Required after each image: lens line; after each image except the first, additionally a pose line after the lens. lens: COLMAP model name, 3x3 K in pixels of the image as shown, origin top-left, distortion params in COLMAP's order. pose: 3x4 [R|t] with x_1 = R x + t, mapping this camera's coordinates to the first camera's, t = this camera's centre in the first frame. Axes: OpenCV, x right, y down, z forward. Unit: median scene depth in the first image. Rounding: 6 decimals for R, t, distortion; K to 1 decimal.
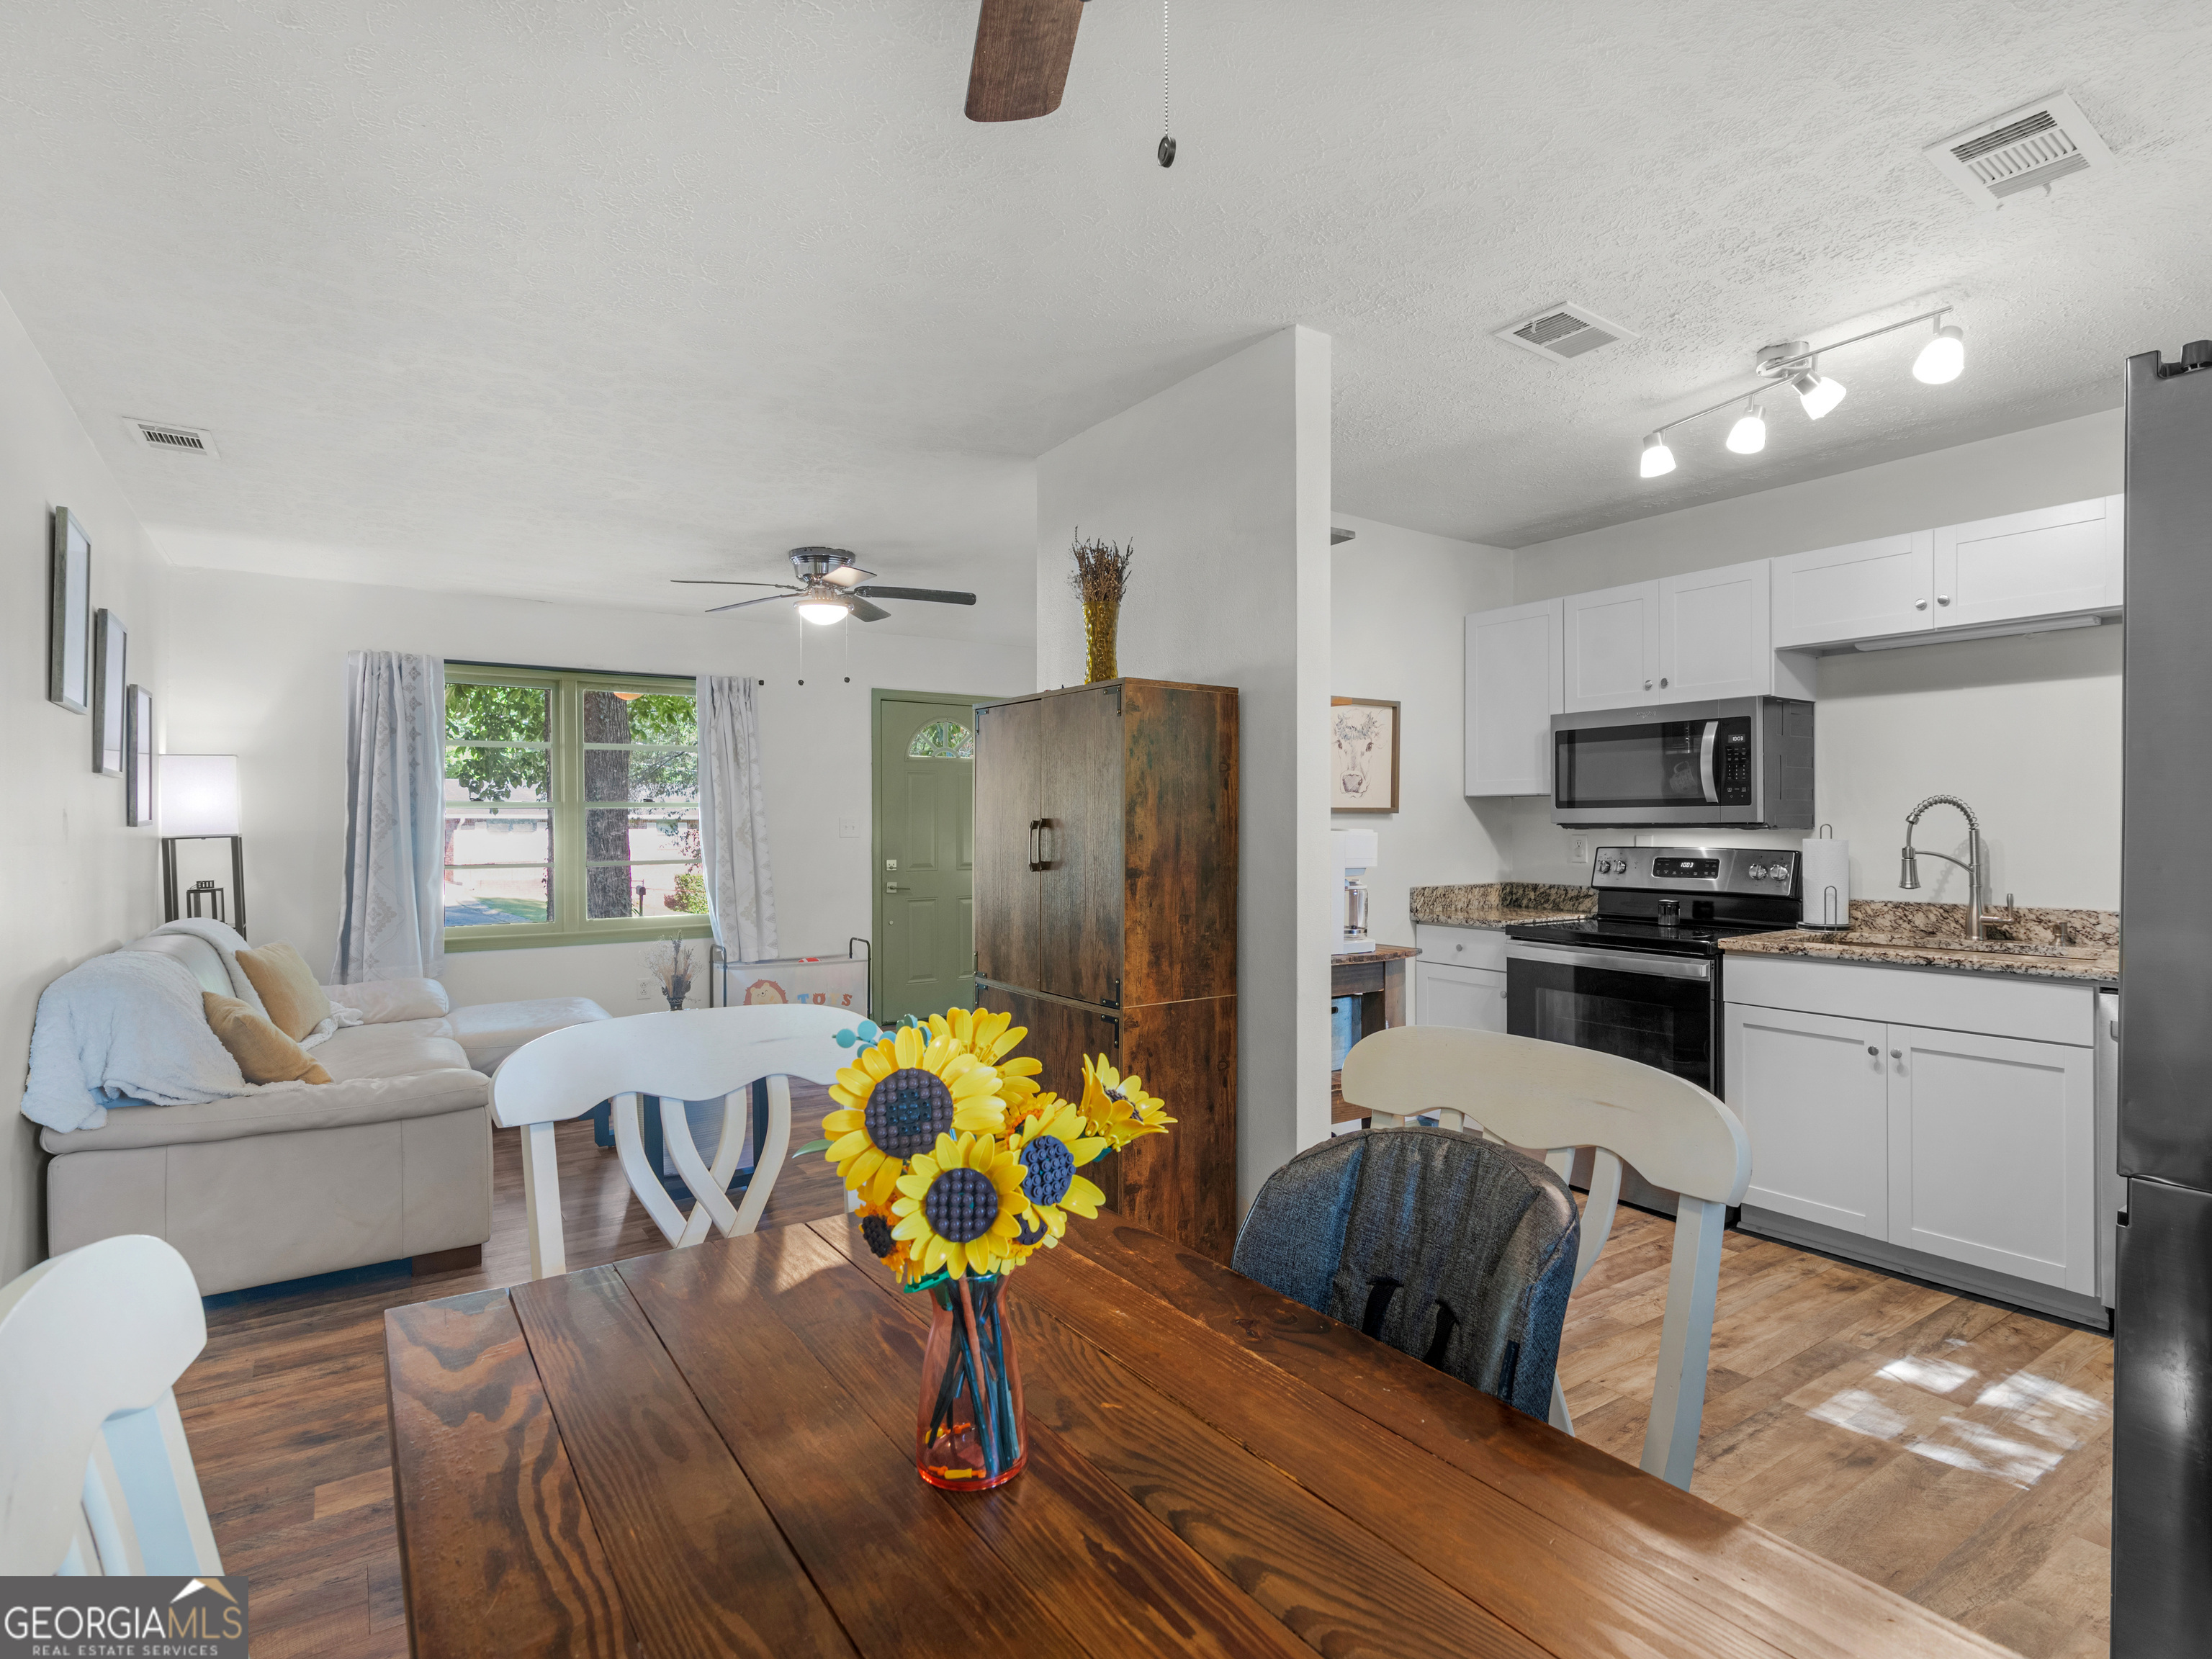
lens RADIAL K [[1126.7, 0, 1103.7], [0, 1126.7, 822.3], [0, 0, 1]] dist [0.003945, -0.000083]
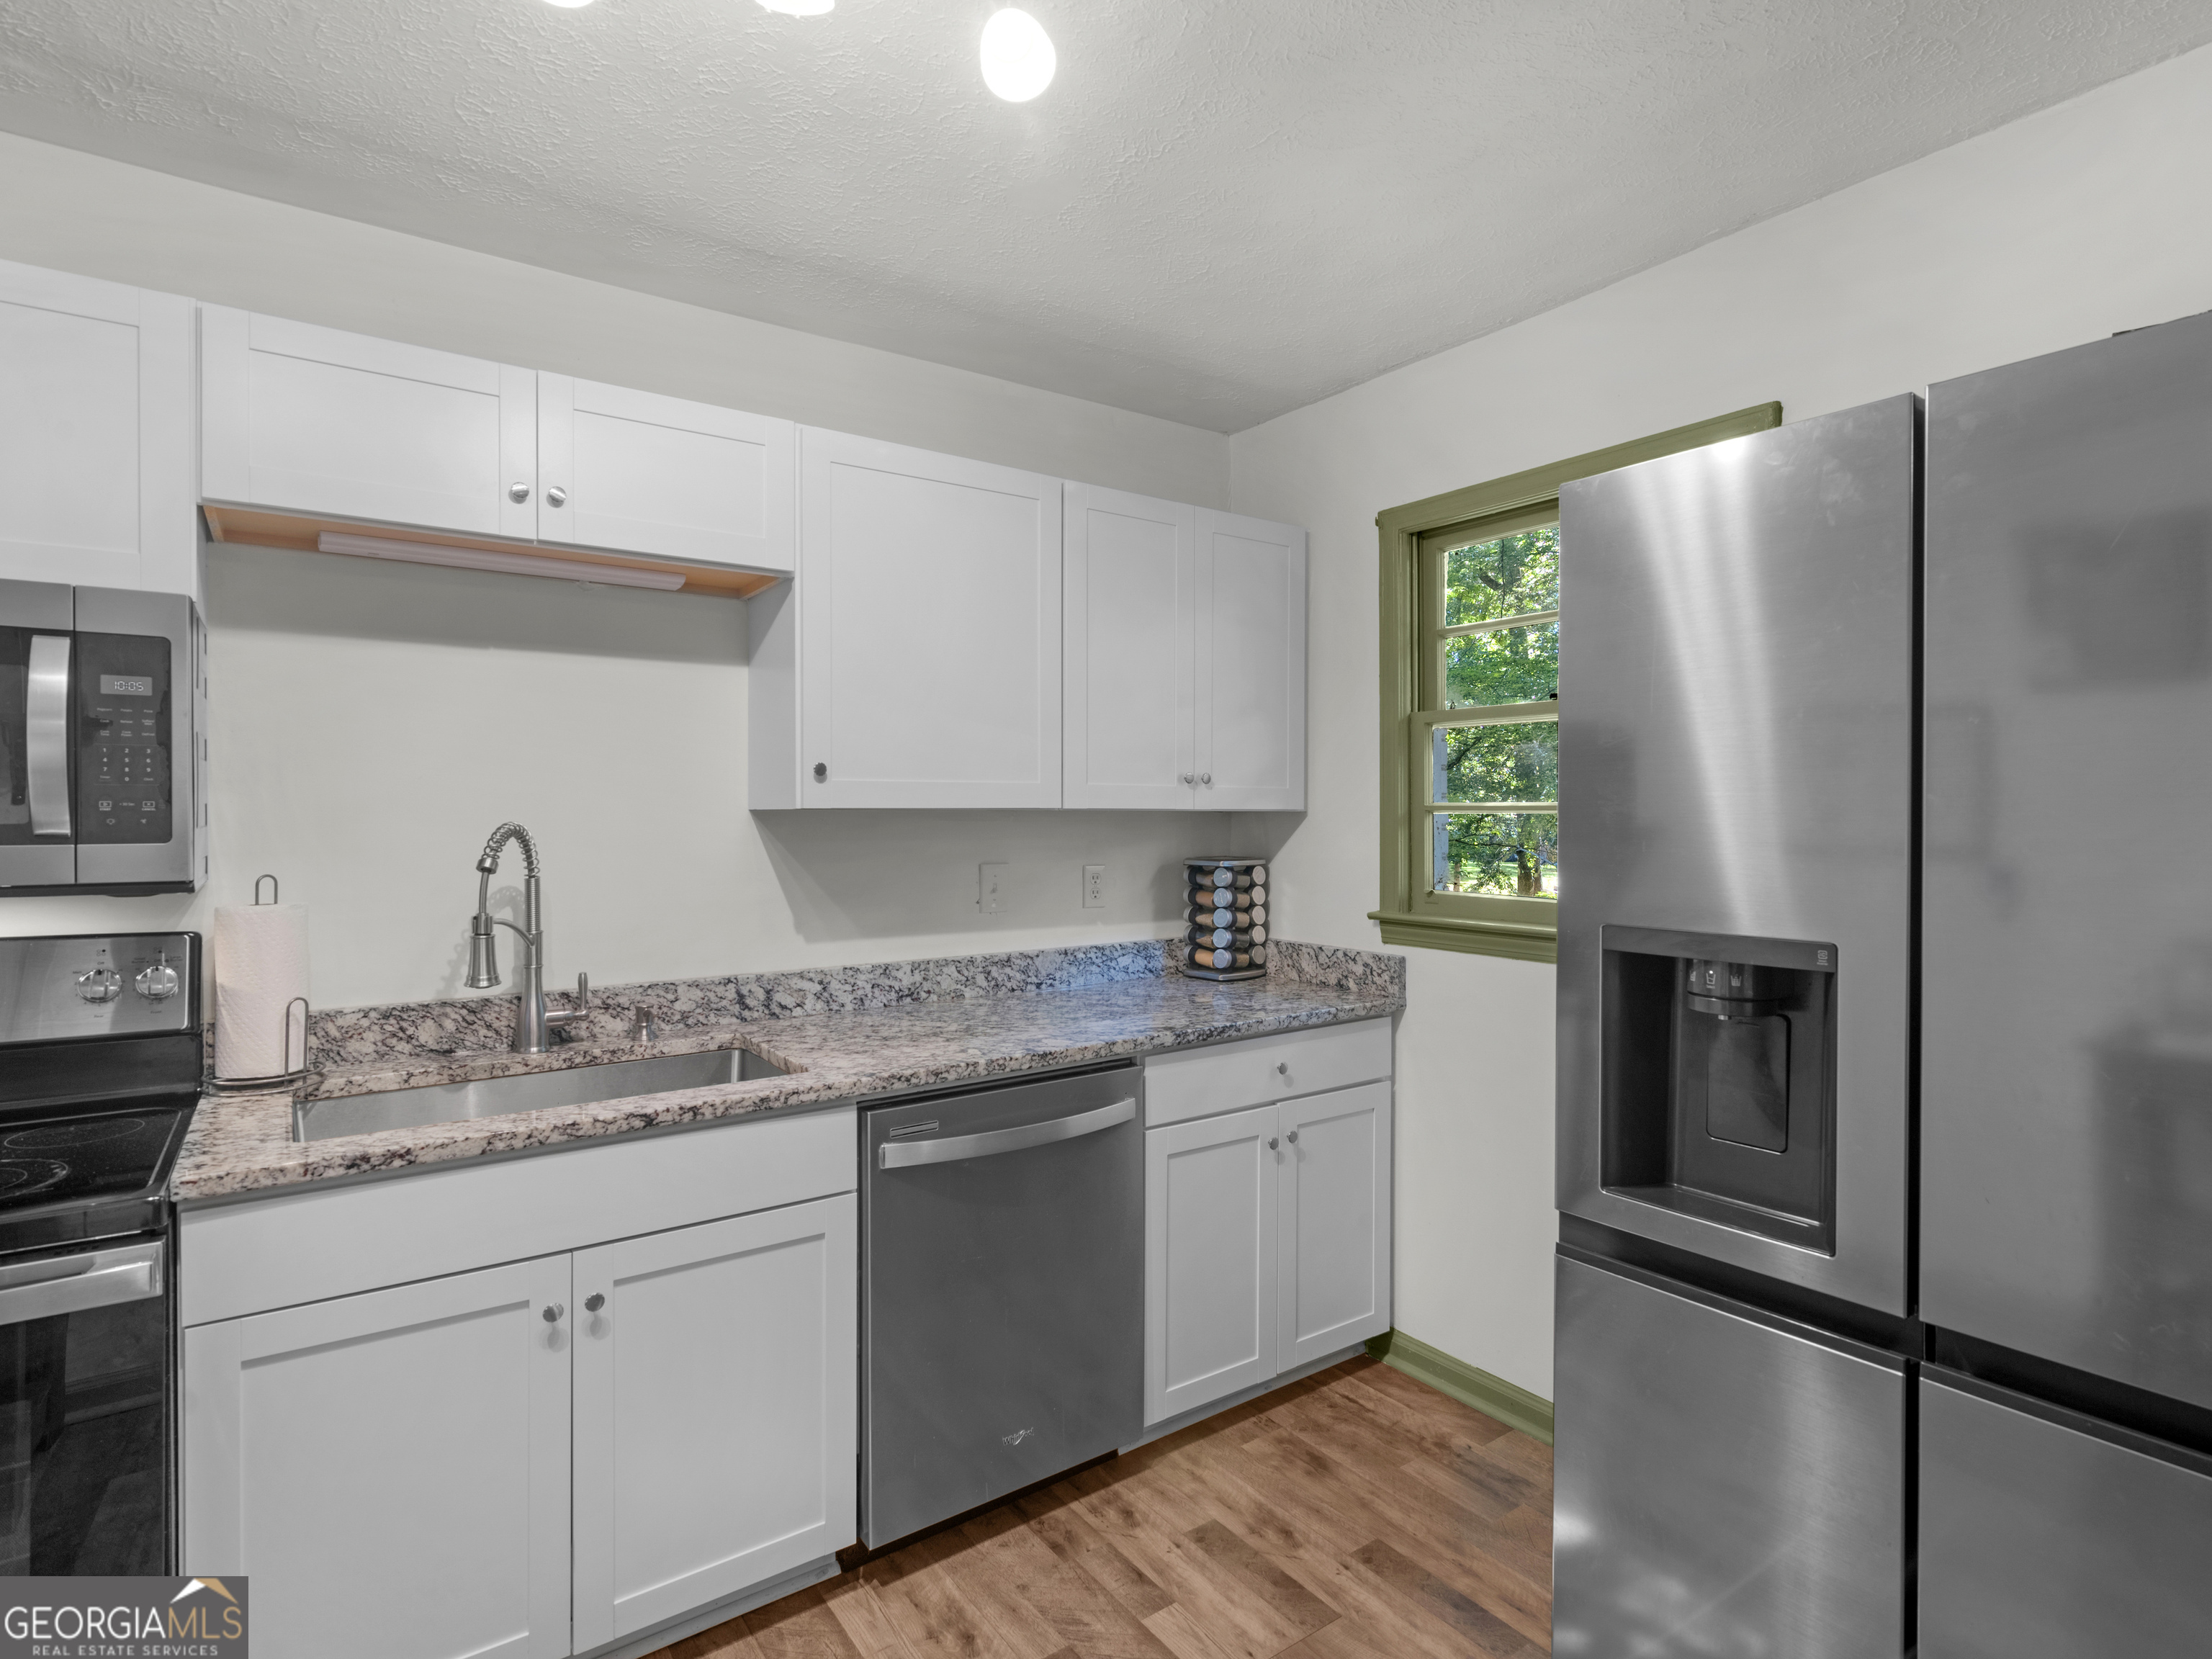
lens RADIAL K [[1126.7, 0, 1107.2], [0, 1126.7, 819.3], [0, 0, 1]] dist [0.003945, -0.000083]
pose [[-0.015793, -0.004269, 0.999866, 0.135698], [0.000629, 0.999991, 0.004279, -0.027161], [-0.999875, 0.000696, -0.015791, 0.671922]]
